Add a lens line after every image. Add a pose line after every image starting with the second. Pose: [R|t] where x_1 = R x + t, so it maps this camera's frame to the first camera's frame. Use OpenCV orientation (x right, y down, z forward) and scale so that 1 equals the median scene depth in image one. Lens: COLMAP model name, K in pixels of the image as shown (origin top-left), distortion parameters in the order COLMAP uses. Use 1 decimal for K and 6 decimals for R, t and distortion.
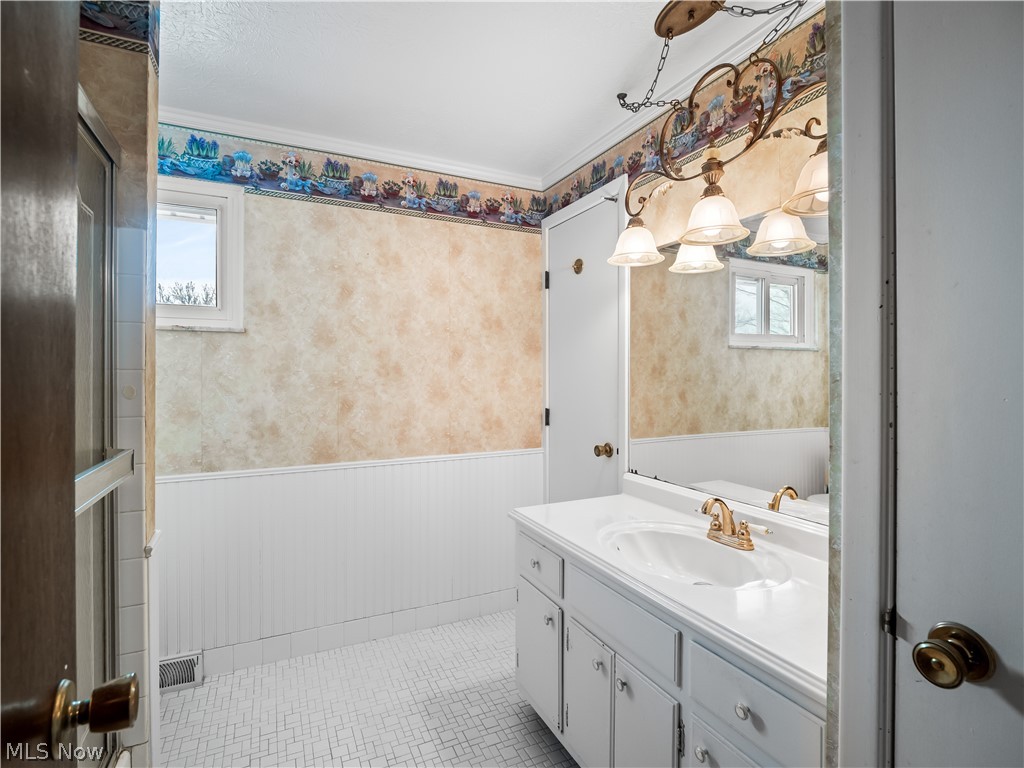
lens RADIAL K [[501.5, 0, 510.0], [0, 501.5, 377.5], [0, 0, 1]] dist [0.000998, -0.010011]
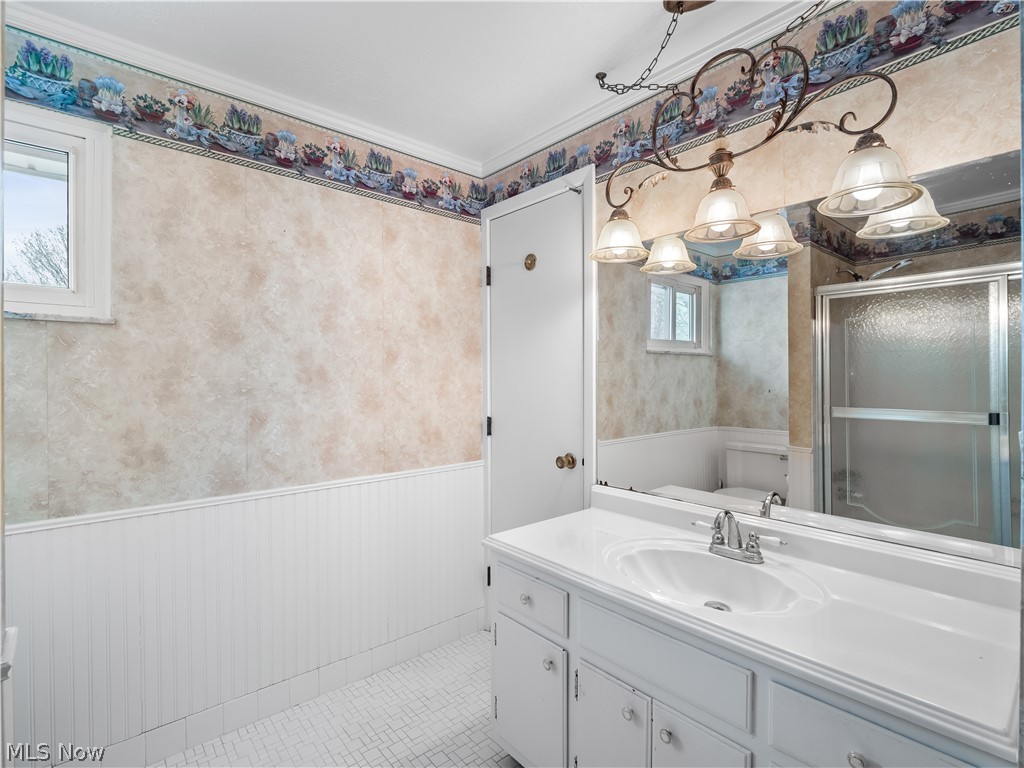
lens RADIAL K [[500.3, 0, 512.0], [0, 500.3, 384.0], [0, 0, 1]] dist [-0.009290, -0.000875]
pose [[0.965218, -0.005822, 0.261381, -0.146985], [0.004536, 0.999974, 0.005522, -0.003258], [-0.261406, -0.004145, 0.965220, 0.133581]]
